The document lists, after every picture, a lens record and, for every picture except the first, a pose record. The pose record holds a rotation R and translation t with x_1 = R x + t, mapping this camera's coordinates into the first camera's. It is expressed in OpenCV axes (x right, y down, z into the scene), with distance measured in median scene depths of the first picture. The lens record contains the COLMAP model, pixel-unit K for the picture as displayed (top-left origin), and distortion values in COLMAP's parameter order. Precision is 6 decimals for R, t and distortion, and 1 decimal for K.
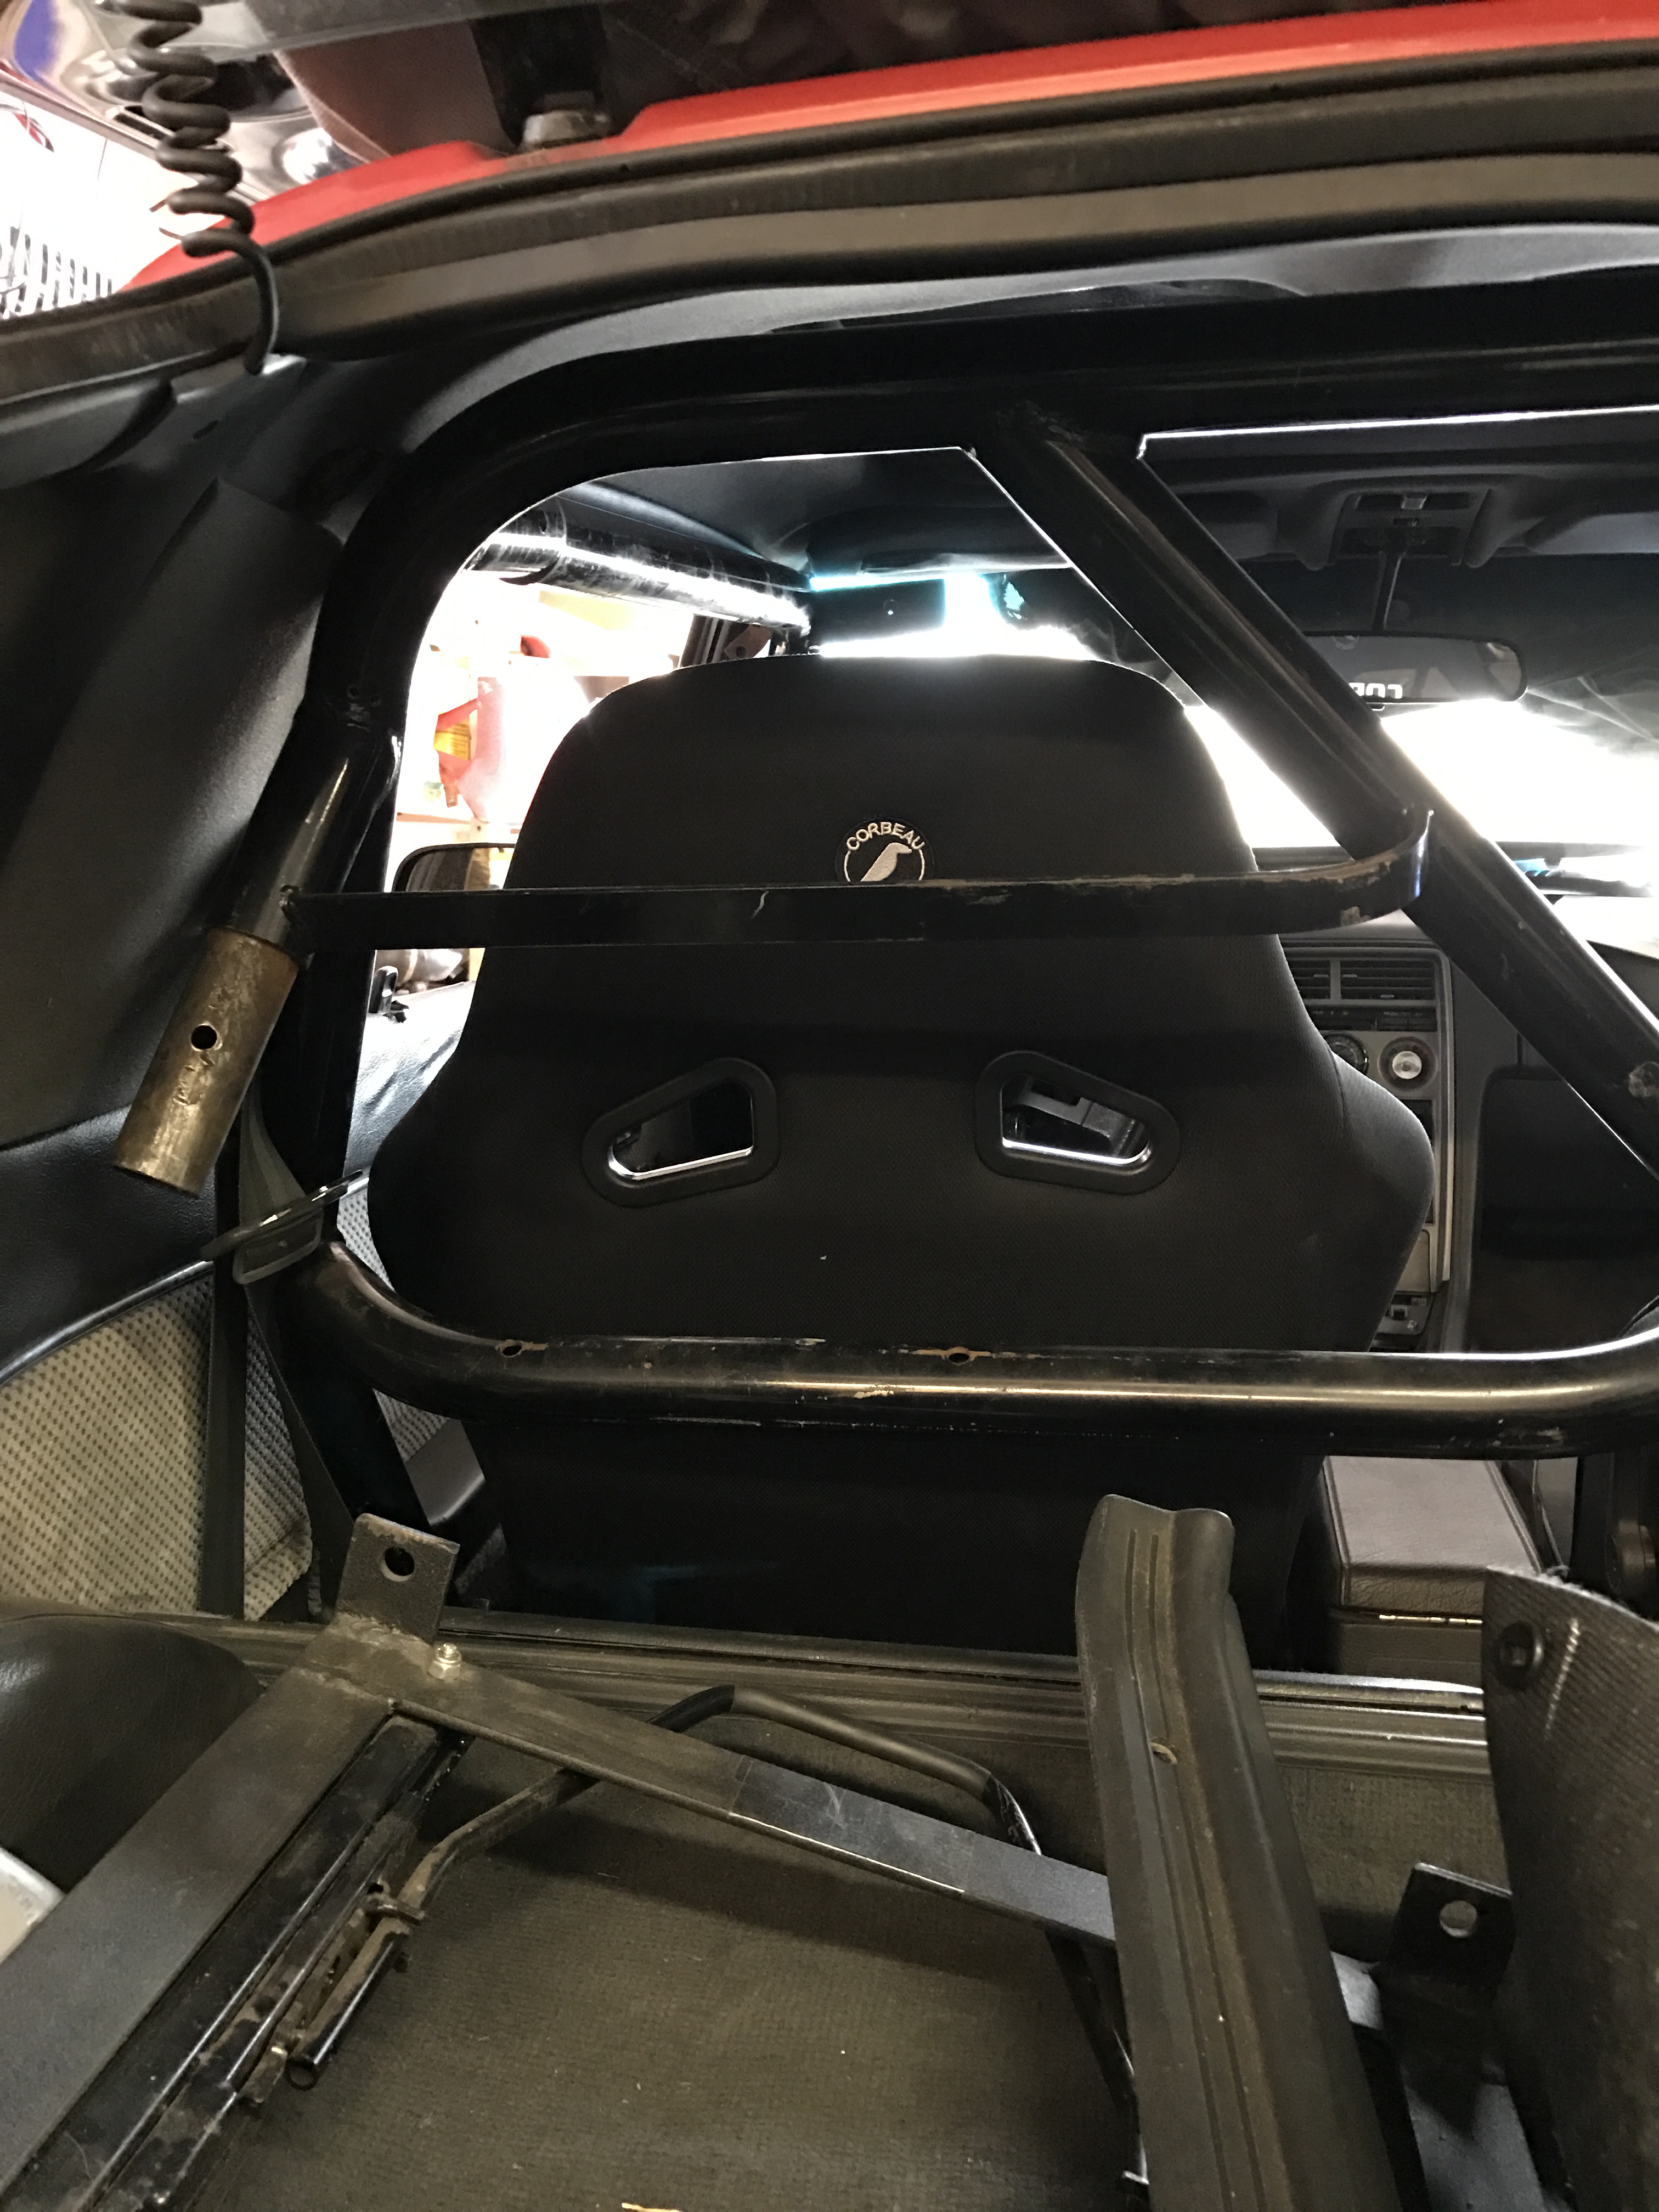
lens RADIAL K [[1820.1, 0, 846.2], [0, 1820.1, 1096.4], [0, 0, 1]] dist [0.006045, 0.011316]
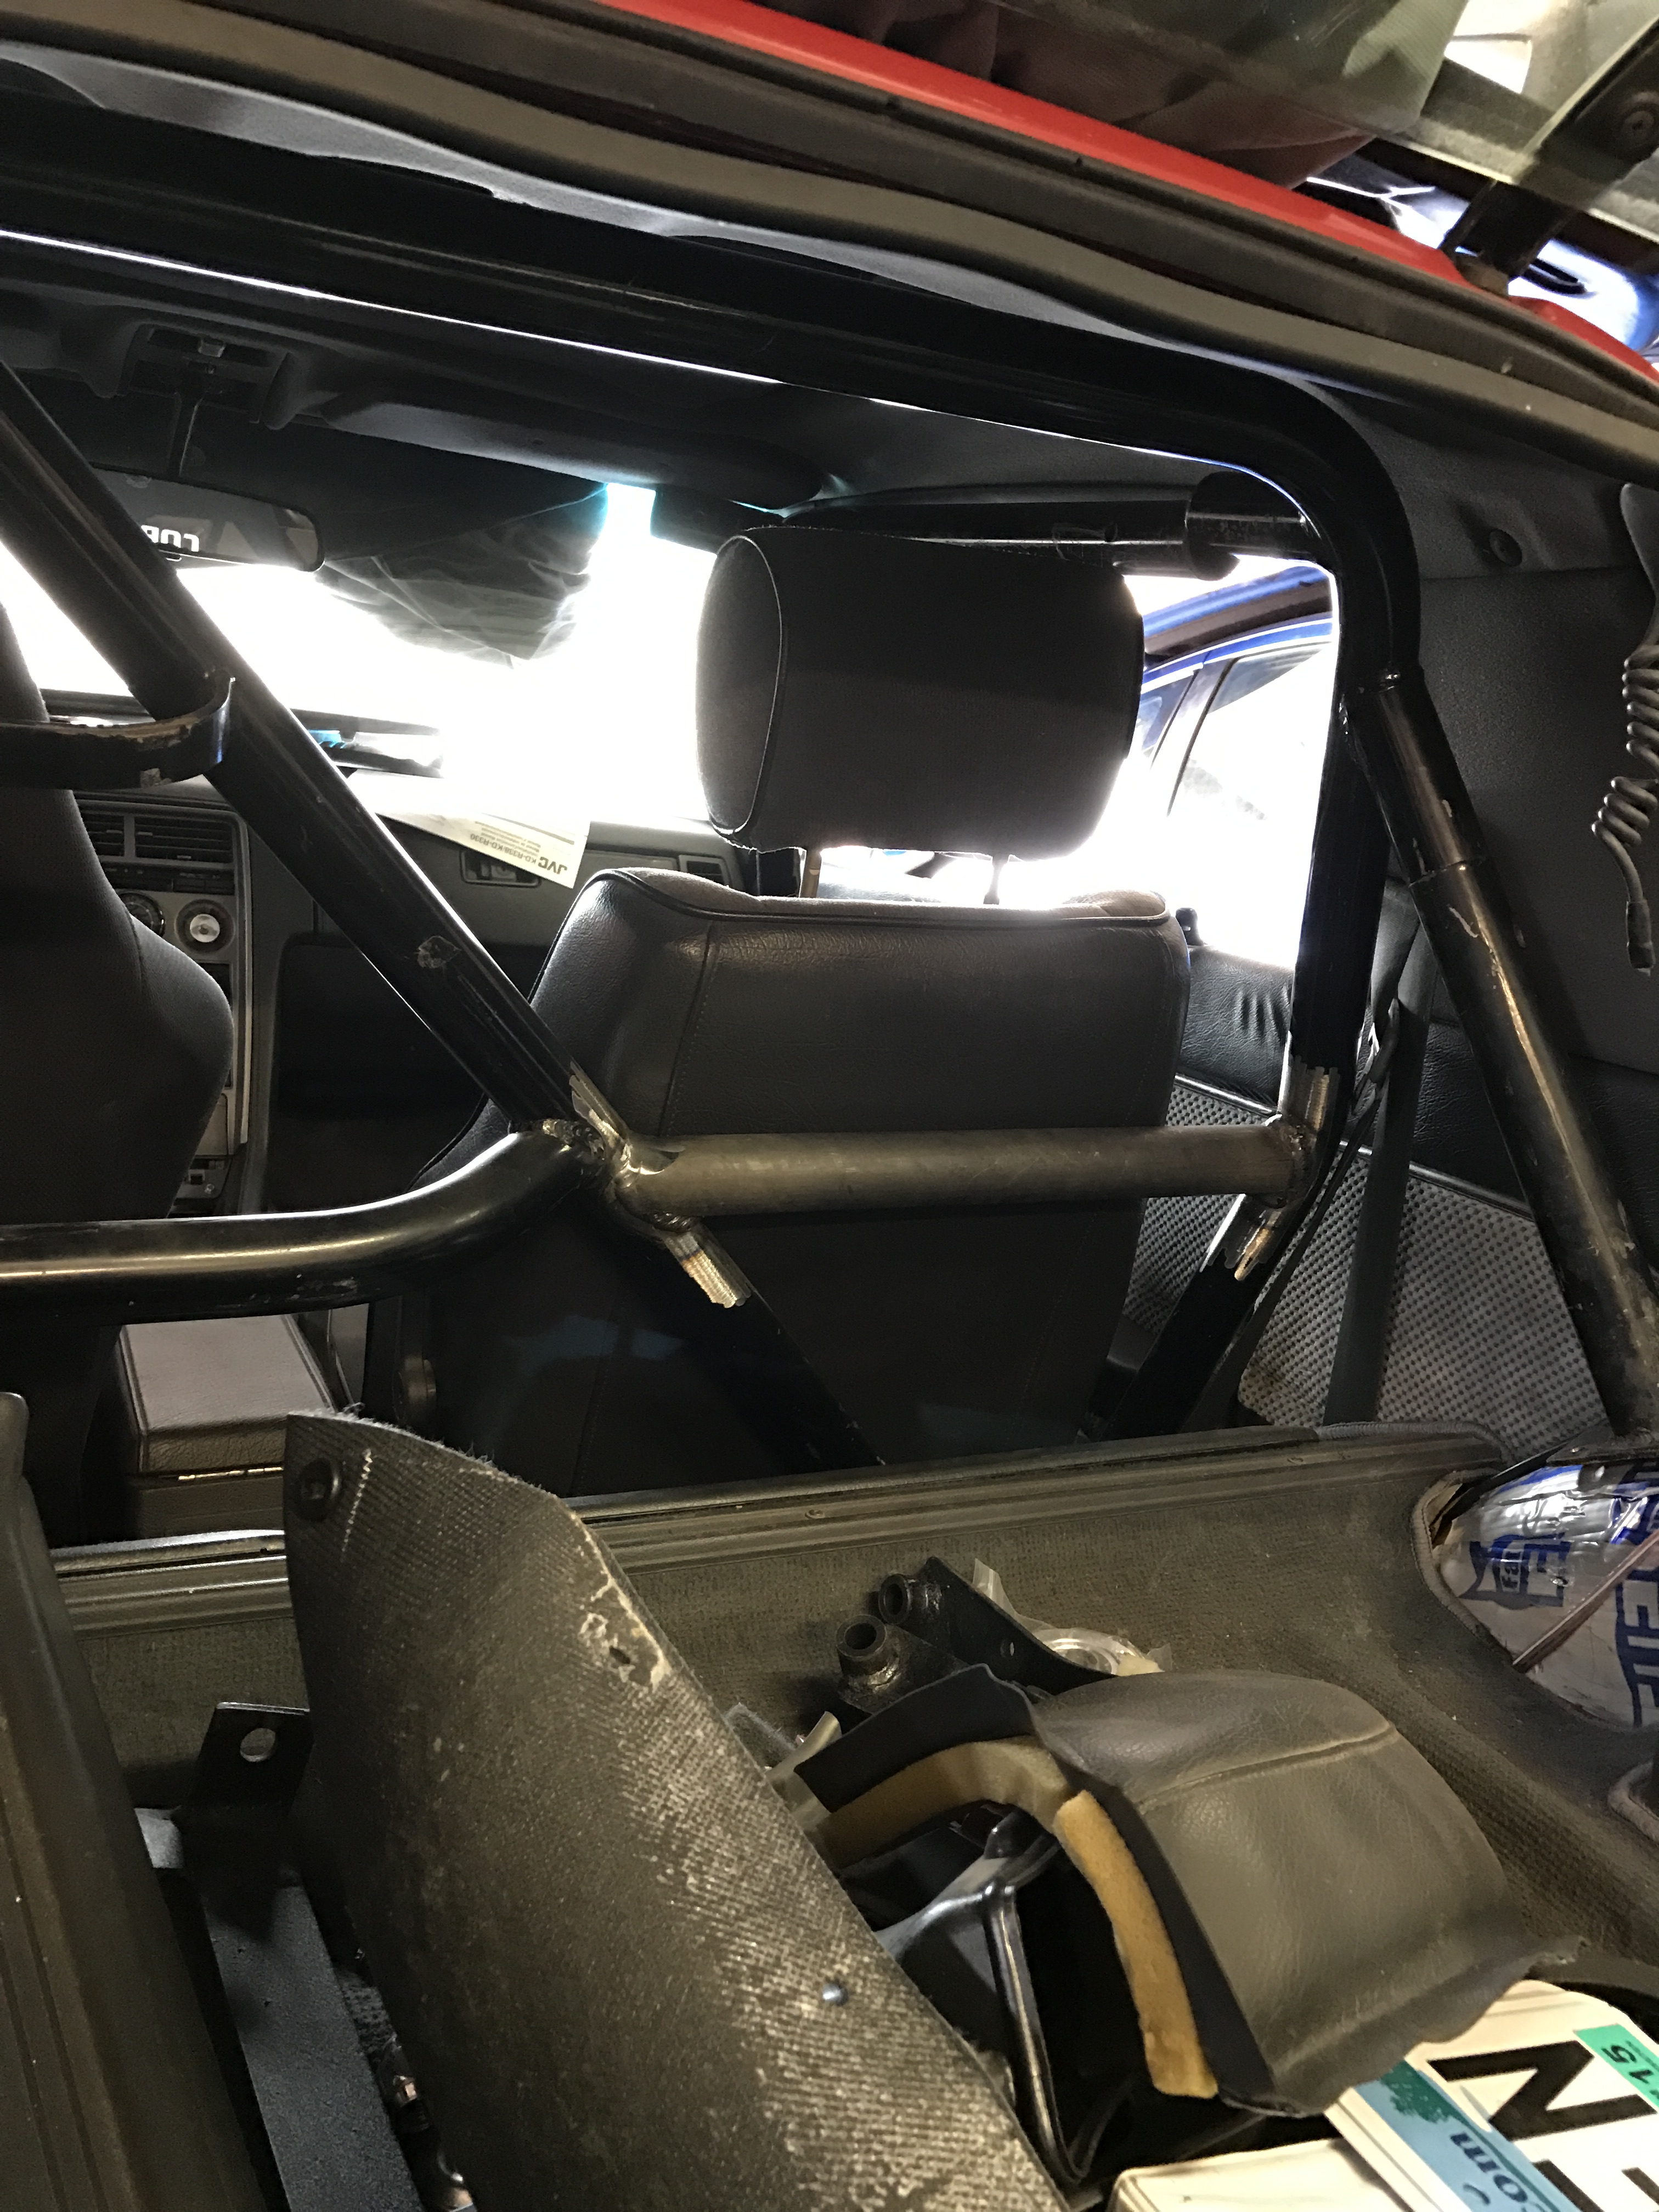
lens RADIAL K [[1820.1, 0, 846.2], [0, 1820.1, 1096.4], [0, 0, 1]] dist [0.006045, 0.011316]
pose [[0.803116, -0.022268, 0.595407, -0.008579], [-0.022760, 0.997425, 0.068004, -0.002650], [-0.595388, -0.068166, 0.800541, -0.016103]]
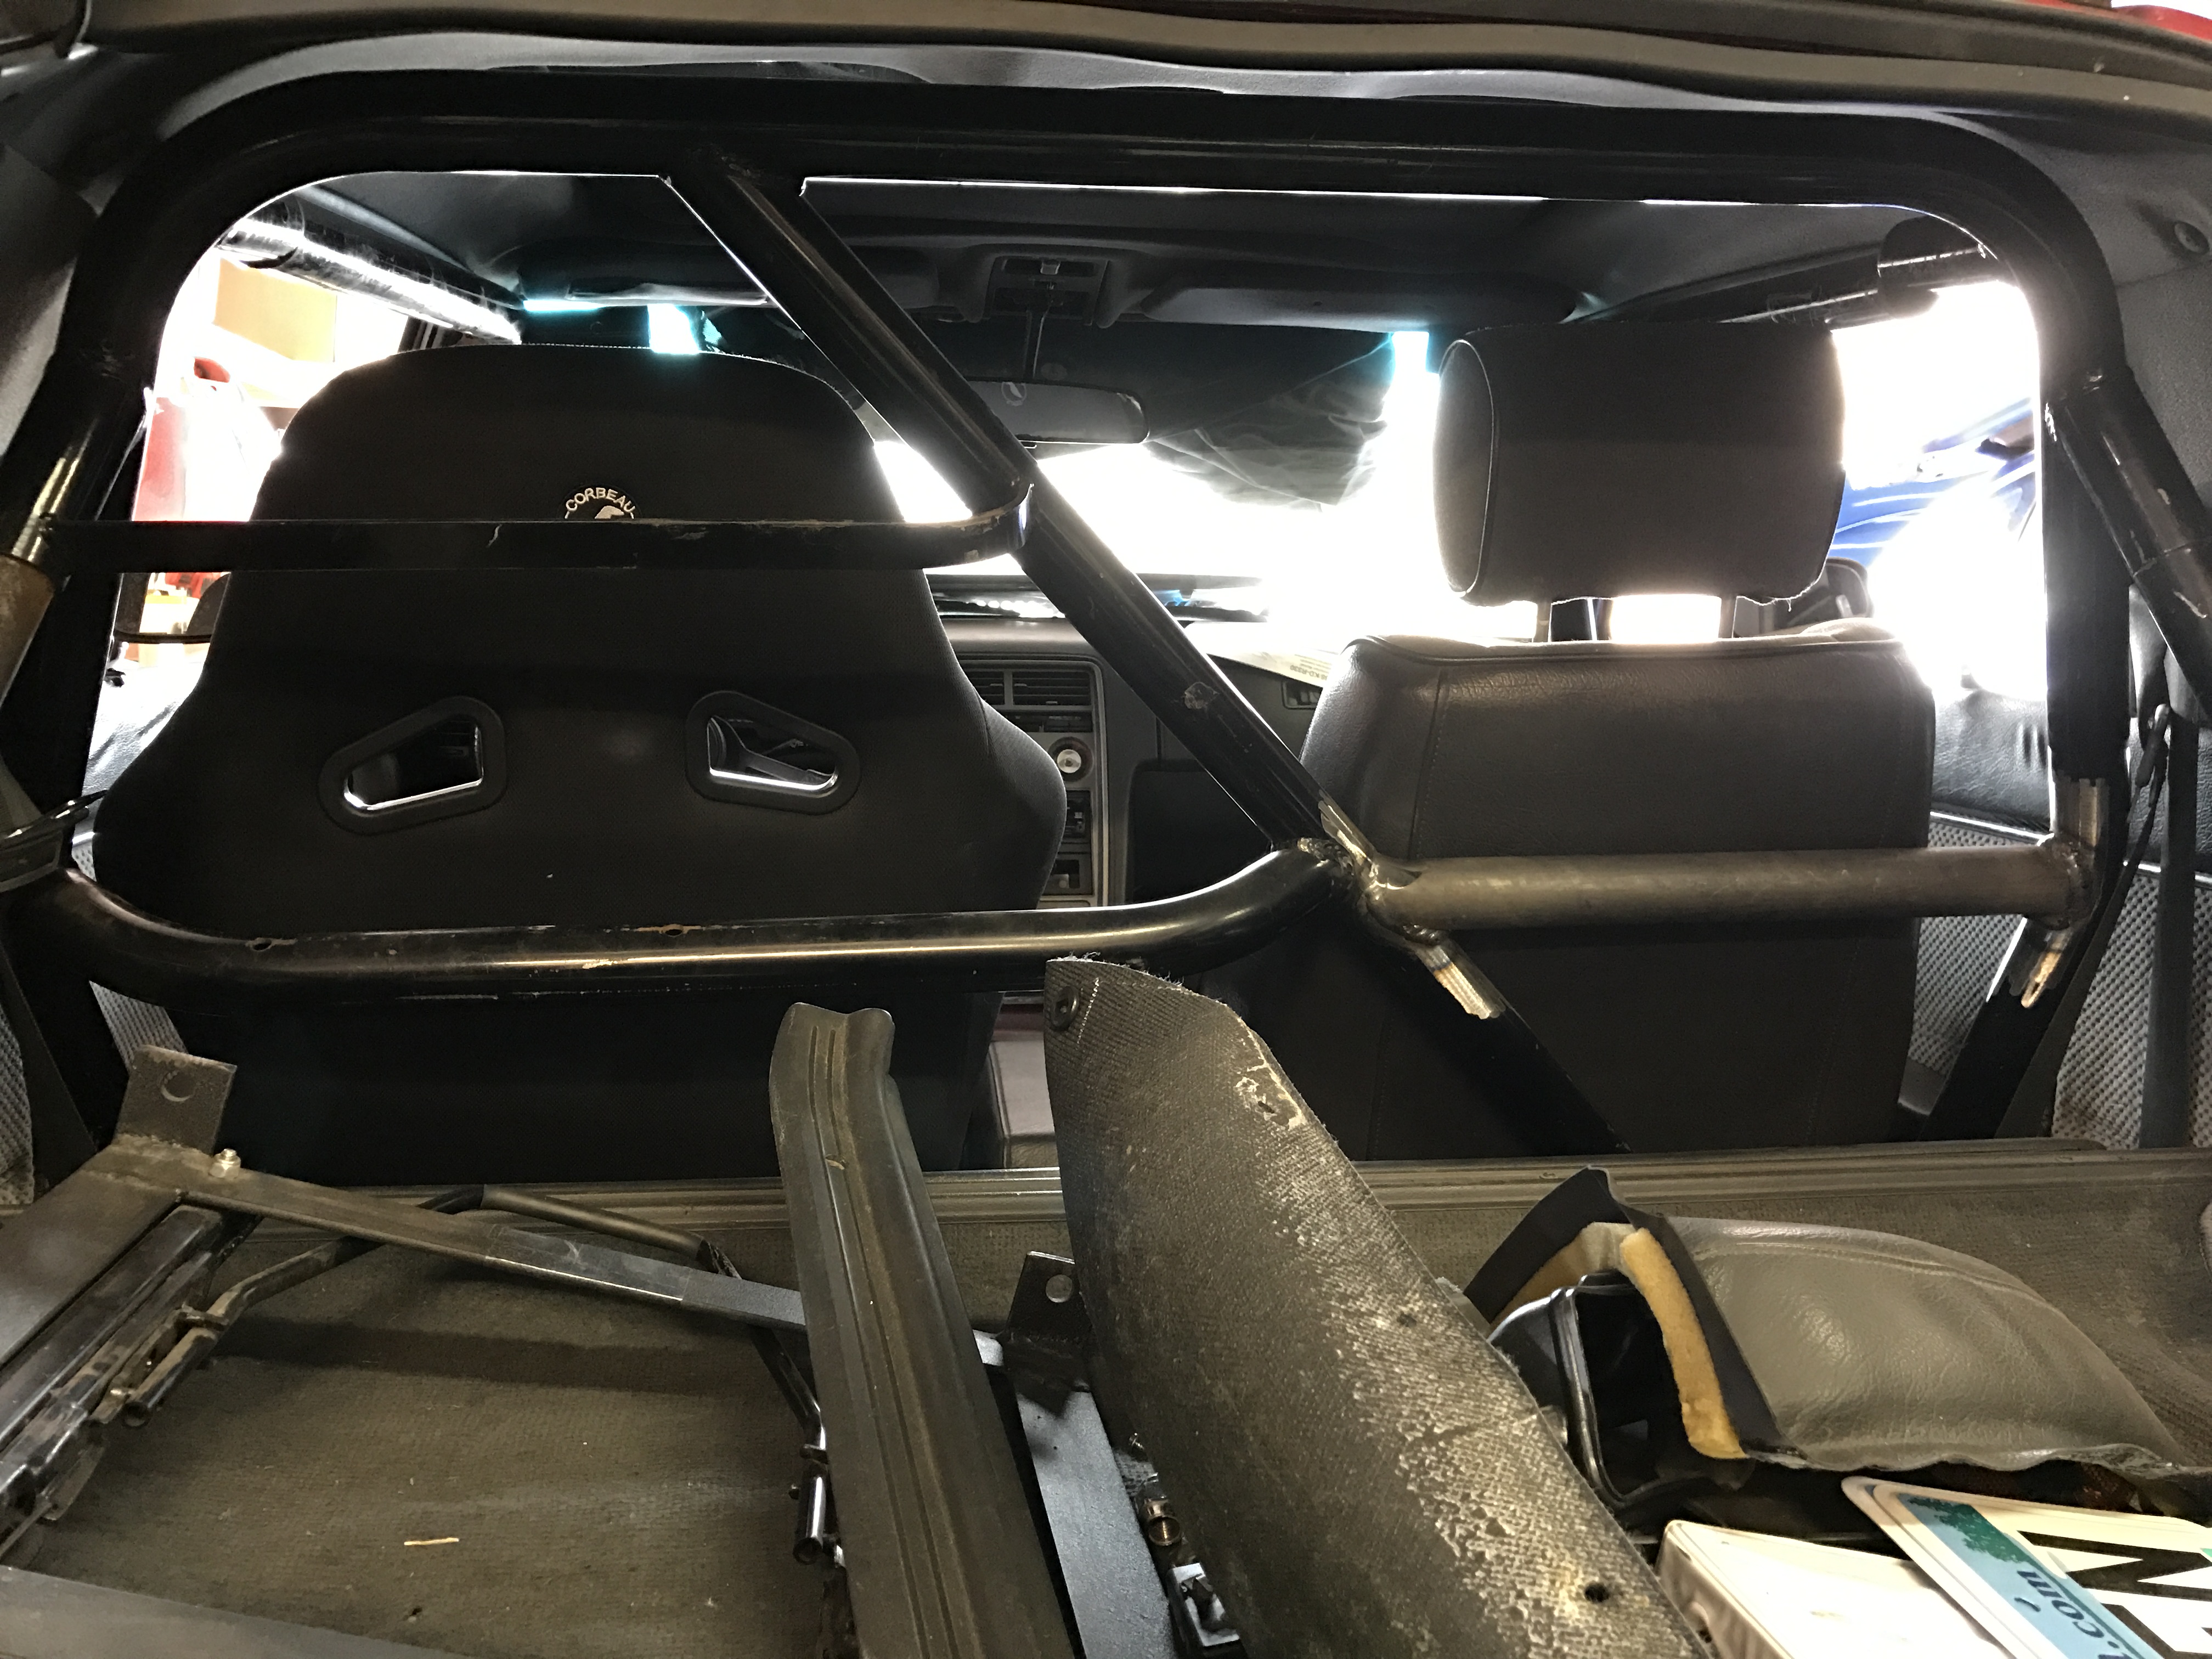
lens RADIAL K [[1845.9, 0, 1106.0], [0, 1845.9, 829.5], [0, 0, 1]] dist [0.047679, -0.059125]
pose [[0.957497, -0.016213, 0.287988, -0.015512], [0.024411, 0.999392, -0.024896, 0.113378], [-0.287410, 0.030867, 0.957310, -0.255010]]
